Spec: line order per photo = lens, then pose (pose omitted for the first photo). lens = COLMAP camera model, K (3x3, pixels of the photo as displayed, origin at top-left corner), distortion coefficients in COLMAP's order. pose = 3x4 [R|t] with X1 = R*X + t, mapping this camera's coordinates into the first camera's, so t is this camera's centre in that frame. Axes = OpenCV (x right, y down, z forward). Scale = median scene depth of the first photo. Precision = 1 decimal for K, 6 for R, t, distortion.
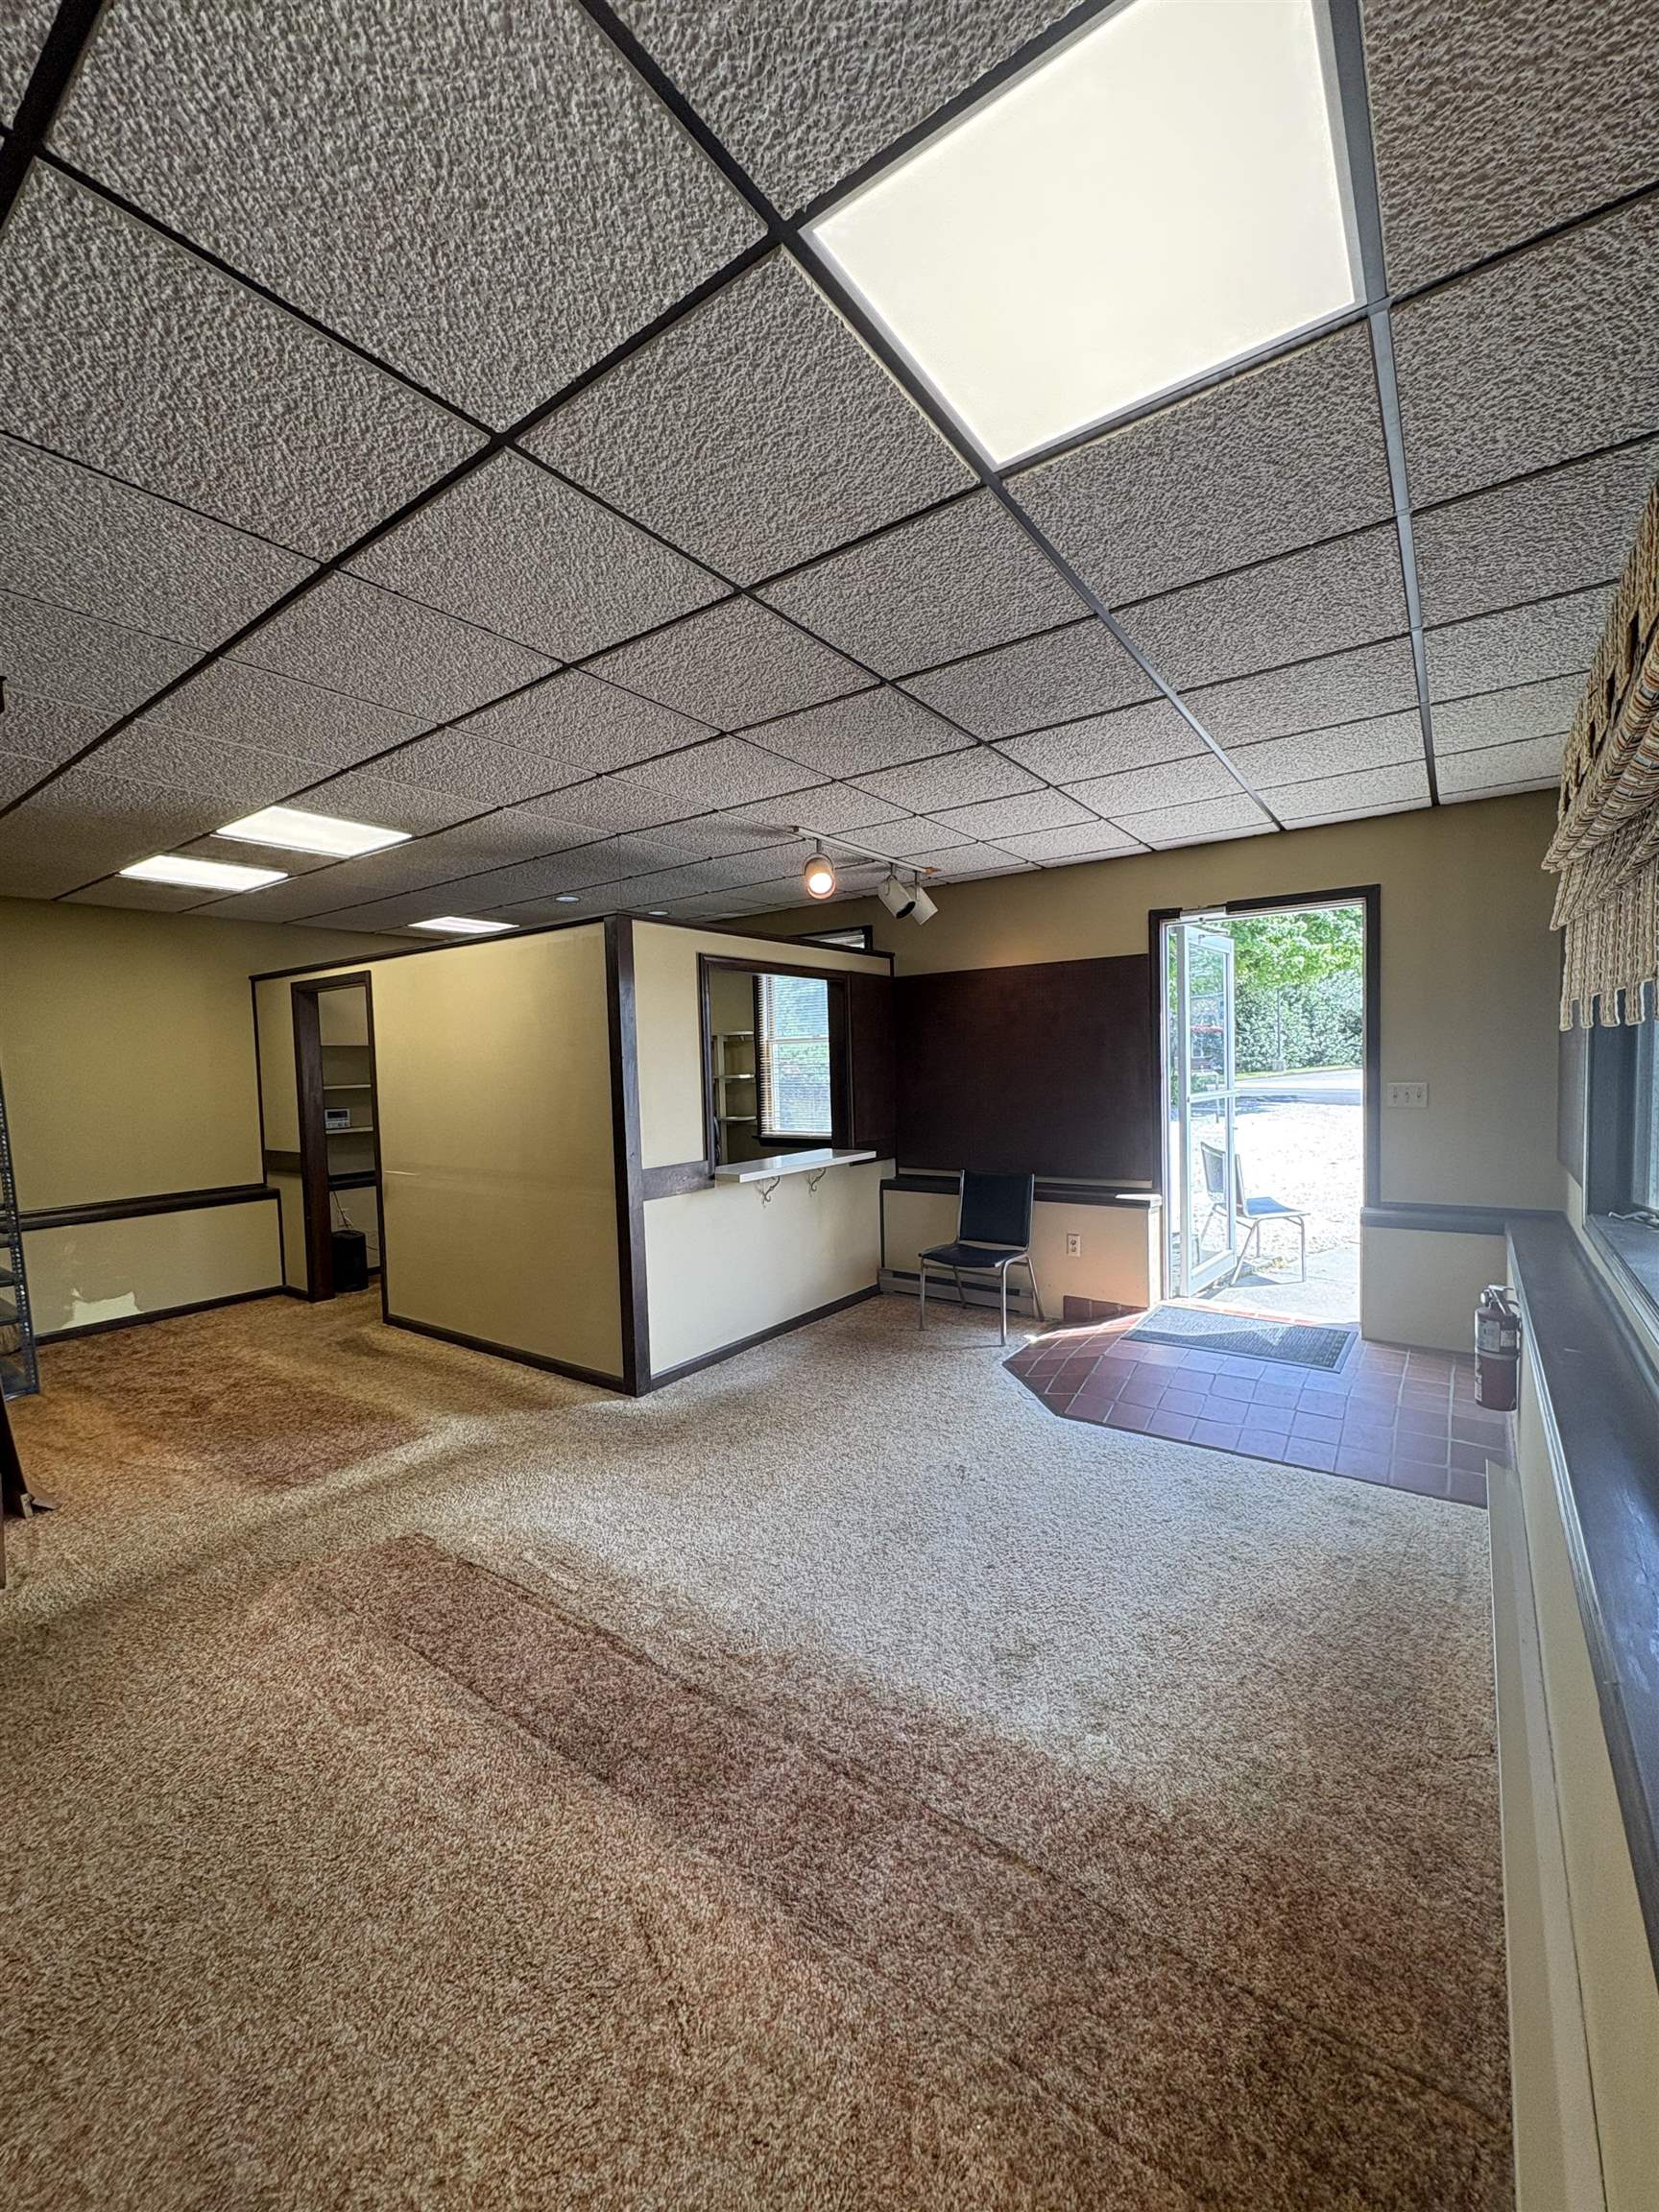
lens RADIAL K [[878.1, 0, 832.1], [0, 878.1, 1107.0], [0, 0, 1]] dist [-0.000535, 0.000348]
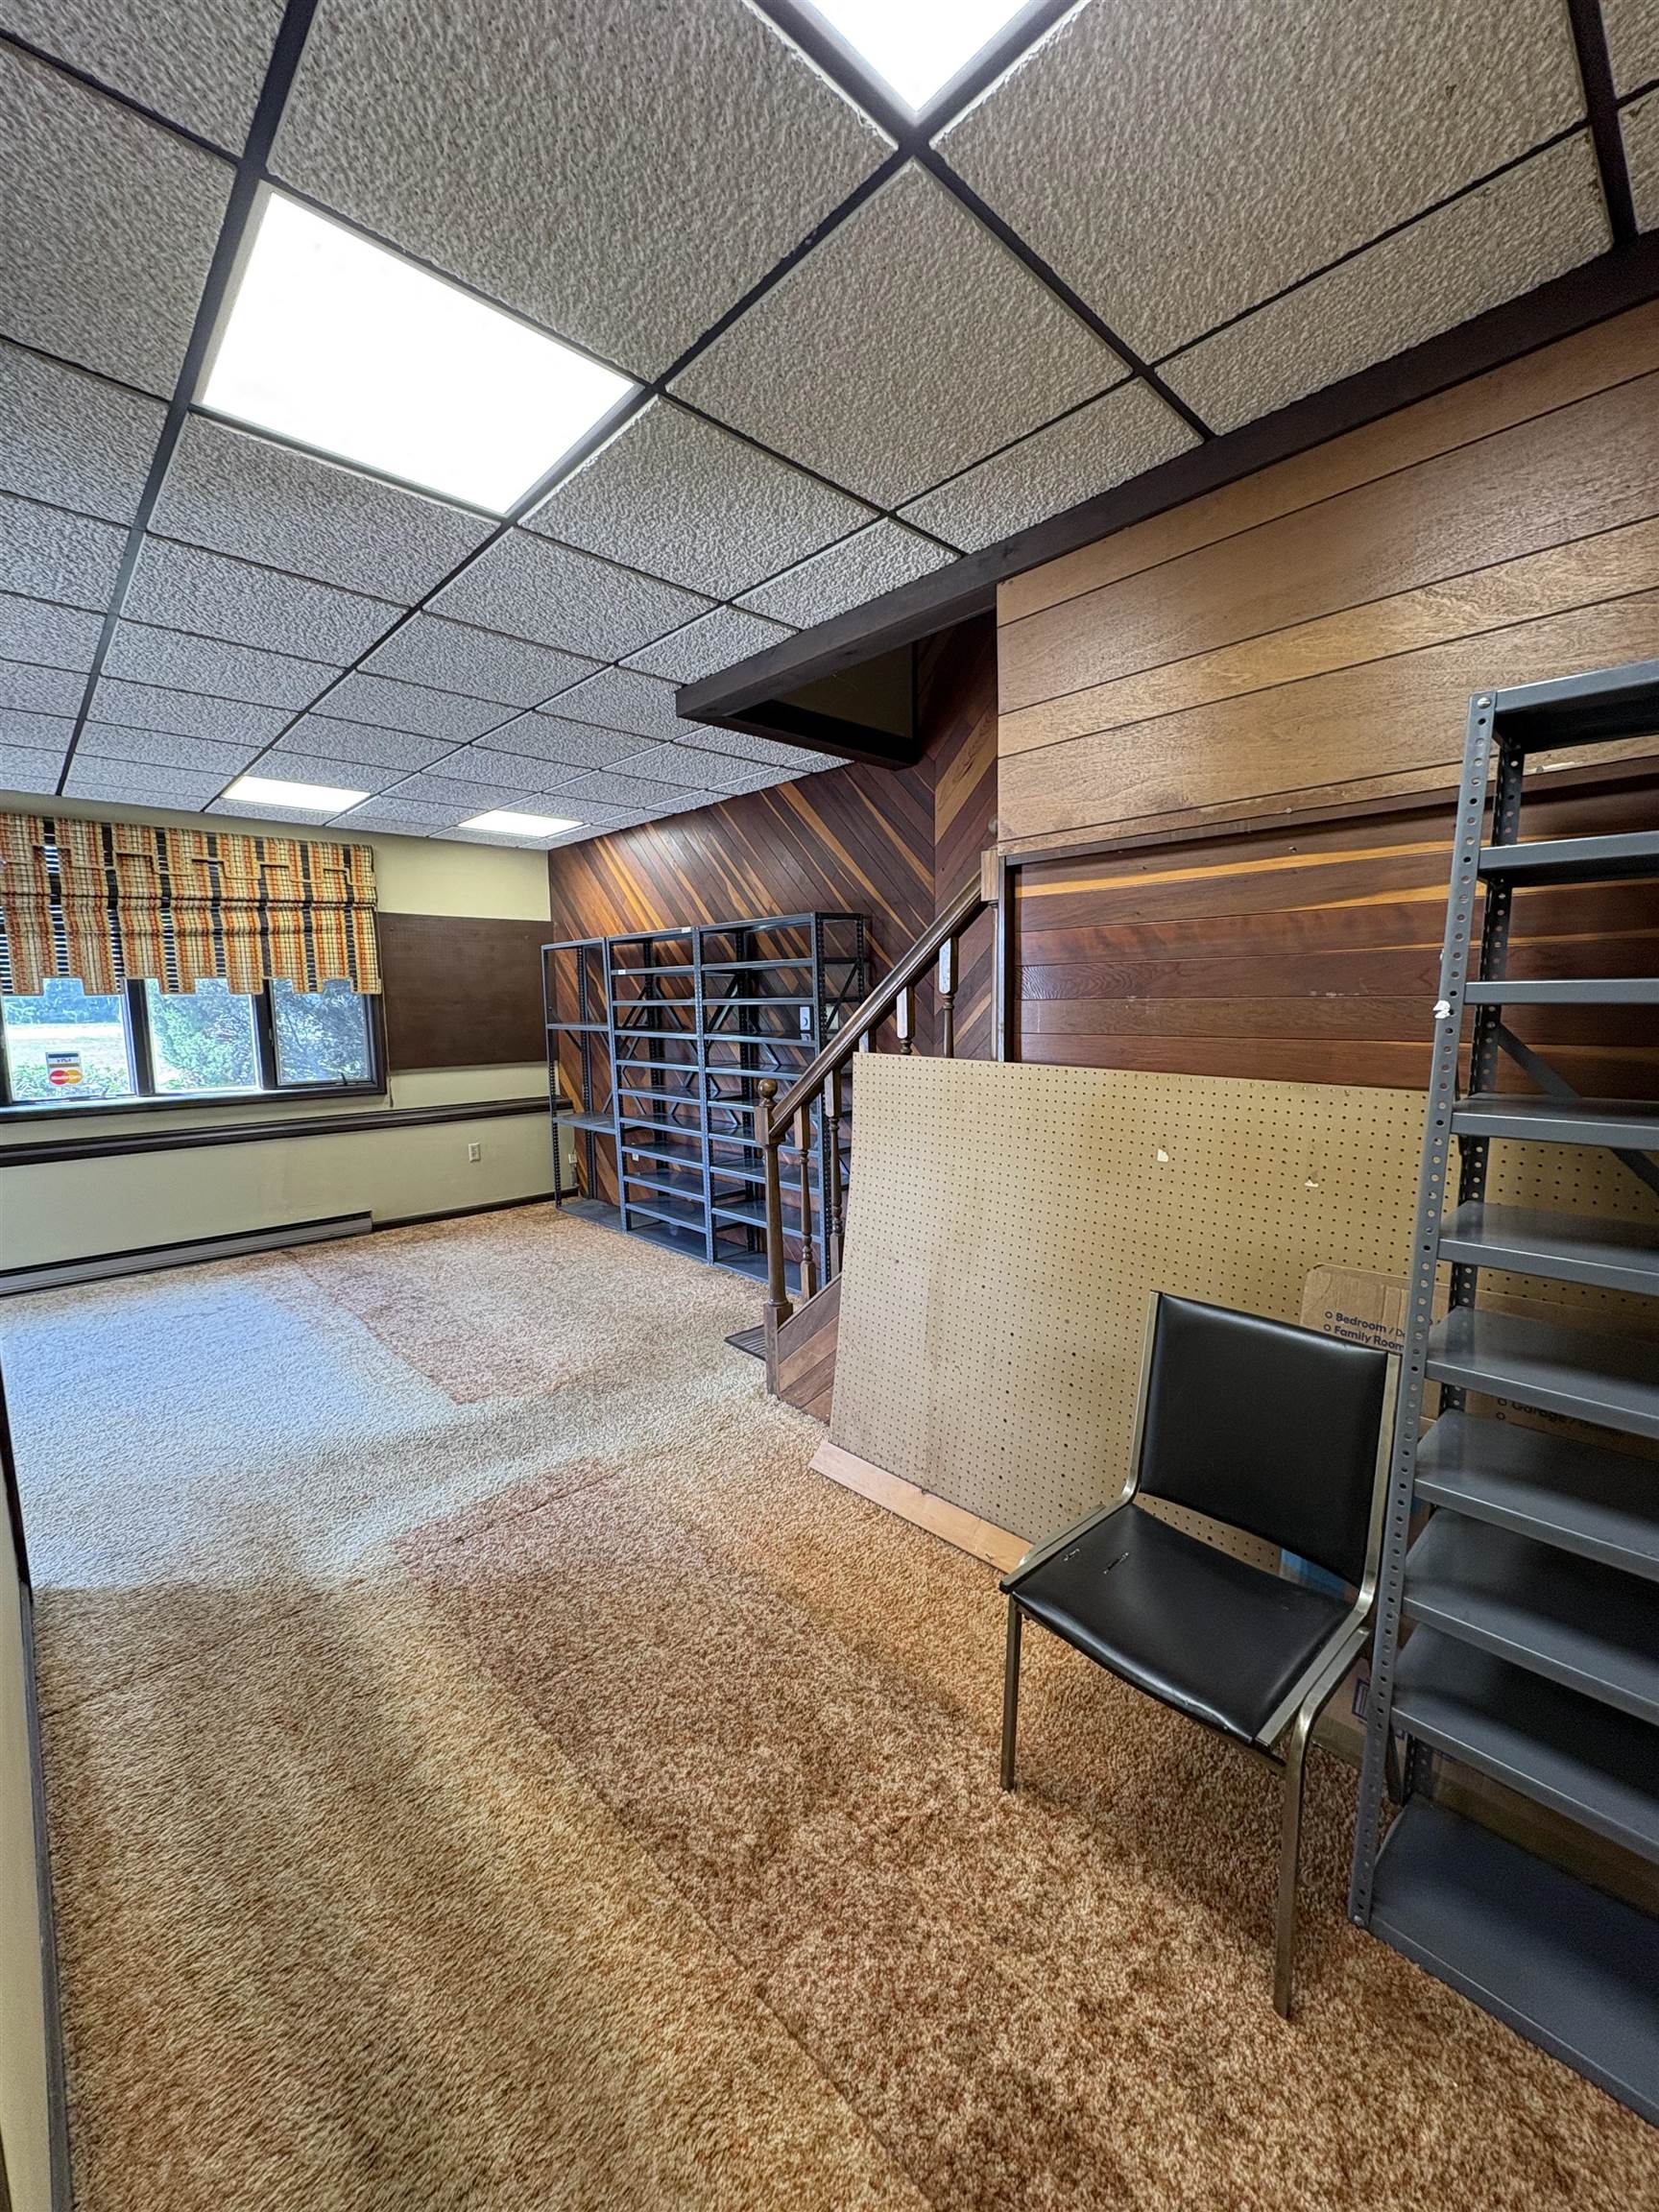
lens RADIAL K [[878.1, 0, 832.1], [0, 878.1, 1107.0], [0, 0, 1]] dist [-0.000535, 0.000348]
pose [[-0.981365, 0.018604, 0.191248, -0.820308], [0.051708, 0.984156, 0.169597, -0.040110], [-0.185063, 0.176326, -0.966779, 1.363156]]
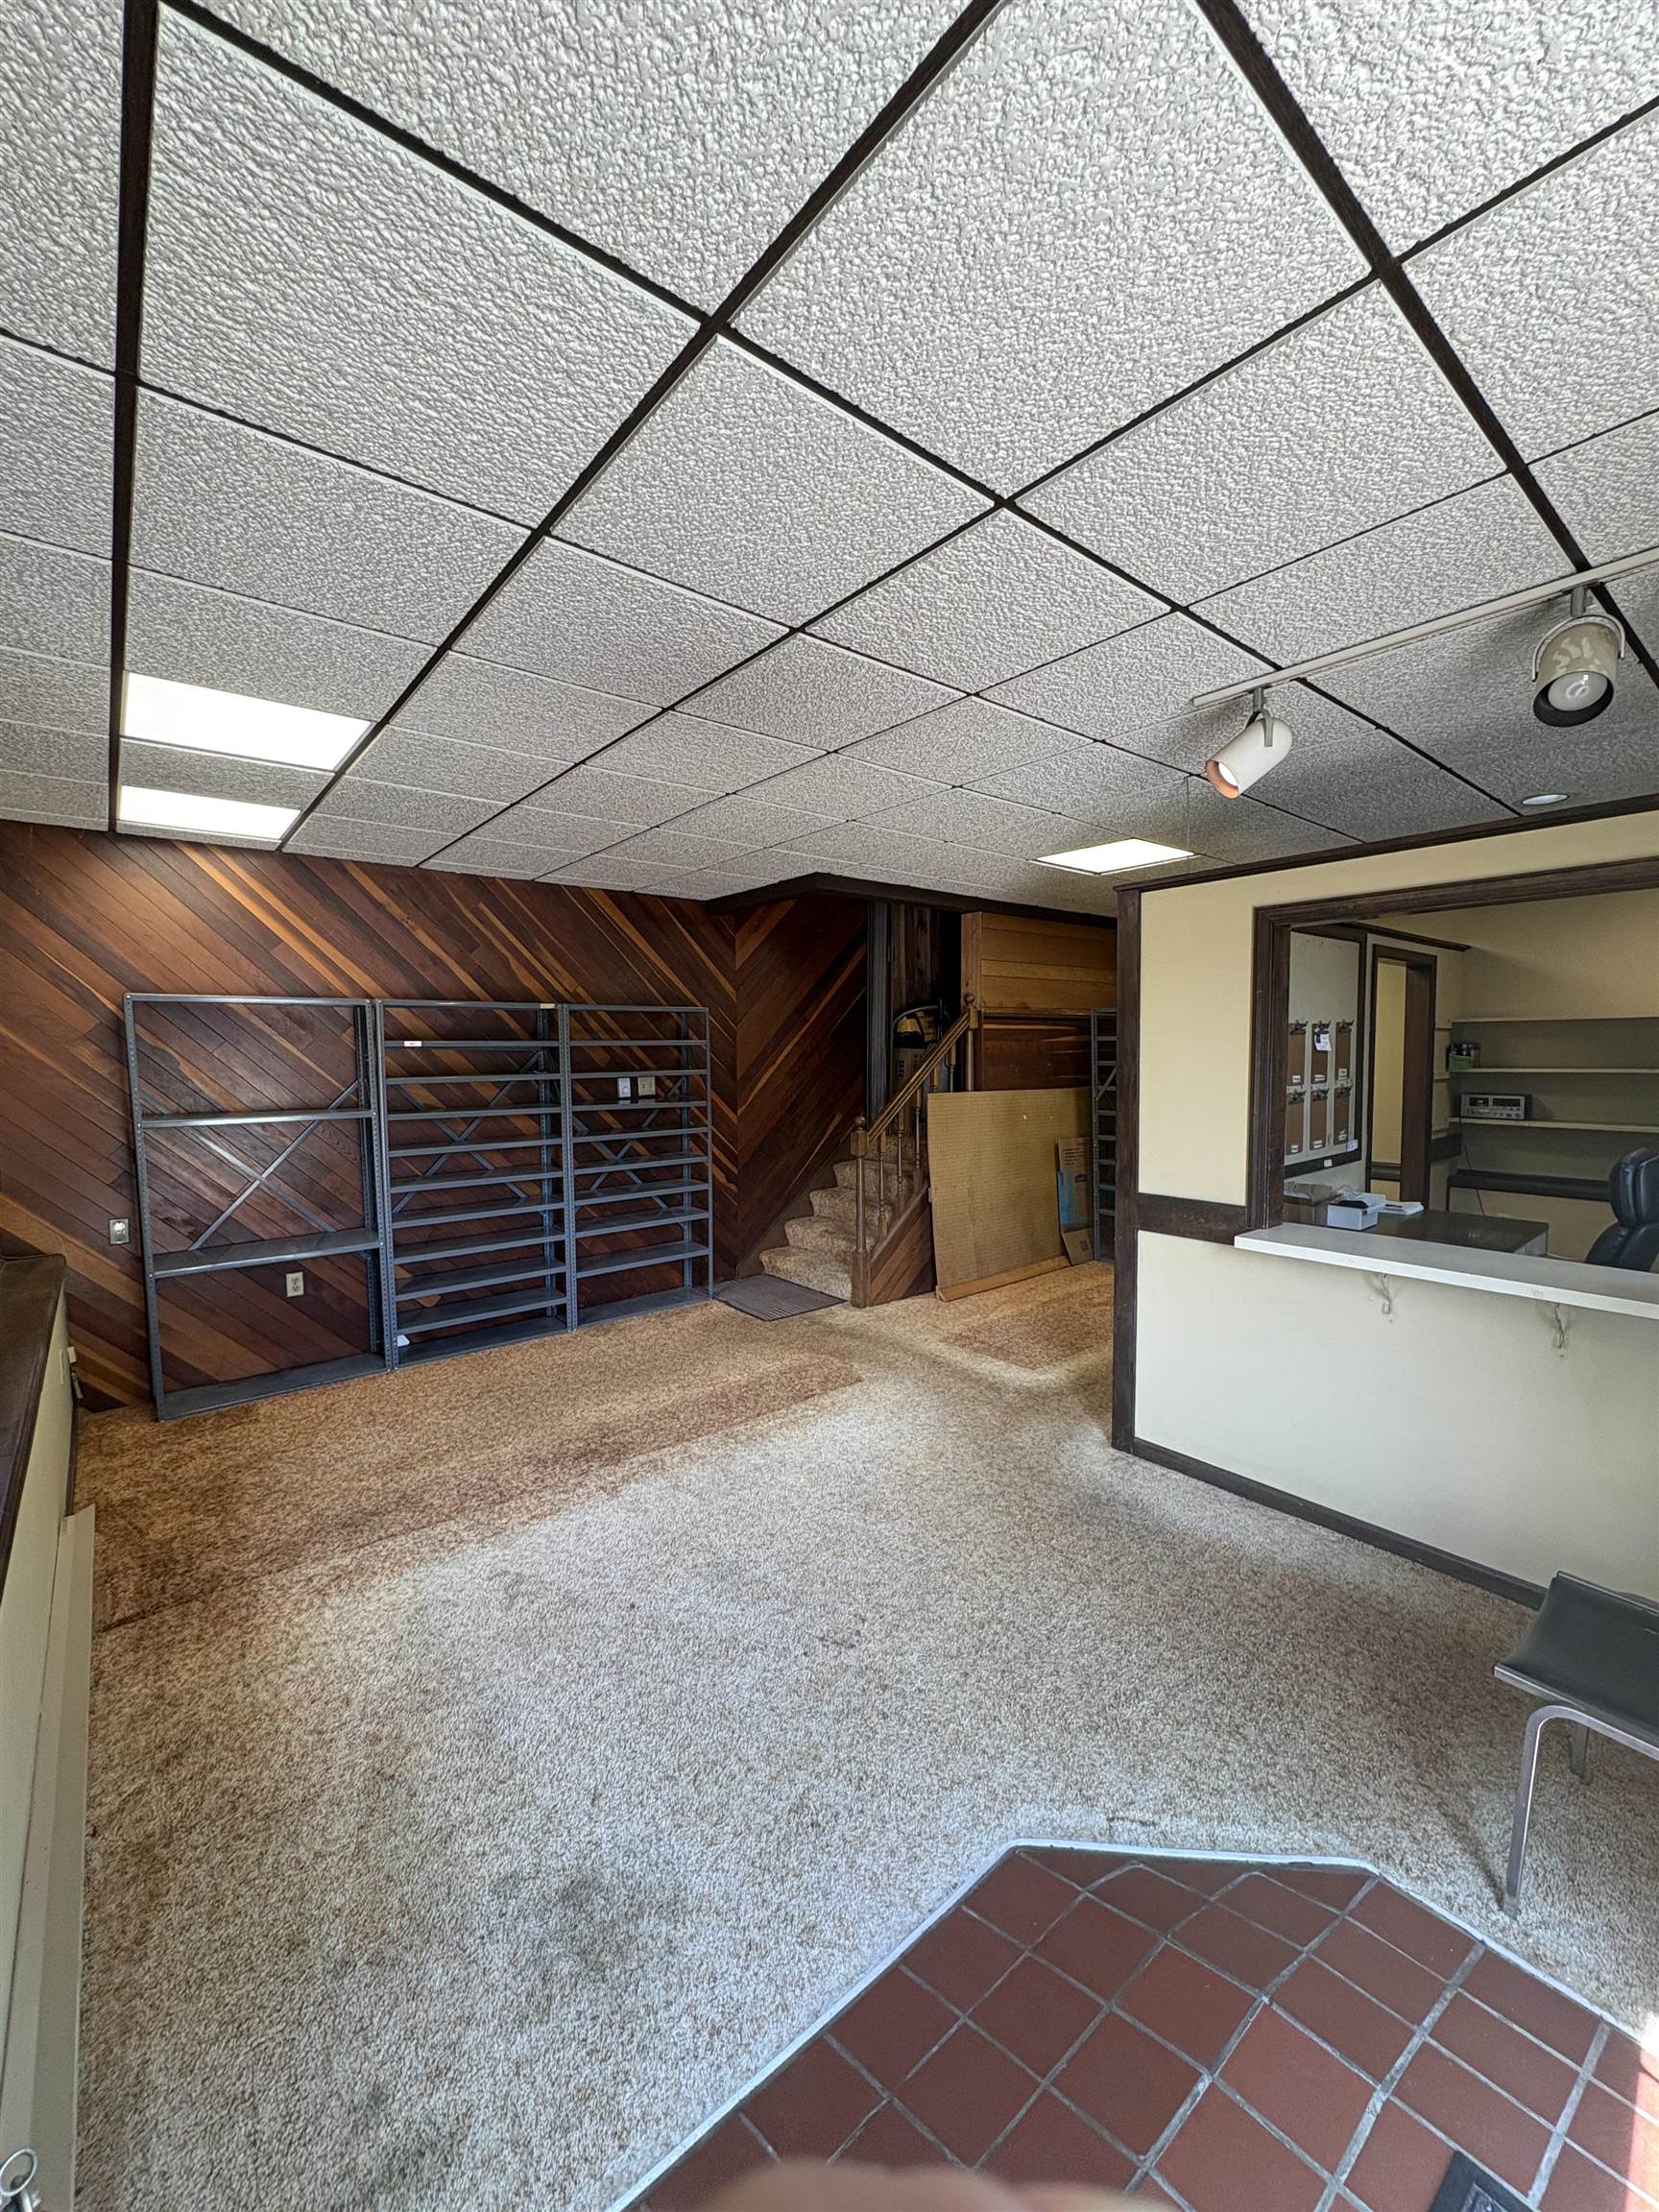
lens RADIAL K [[878.1, 0, 832.1], [0, 878.1, 1107.0], [0, 0, 1]] dist [-0.000535, 0.000348]
pose [[-0.253331, 0.094166, -0.962786, 0.642933], [-0.031429, 0.993925, 0.105481, -0.086366], [0.966869, 0.056981, -0.248833, 0.909592]]
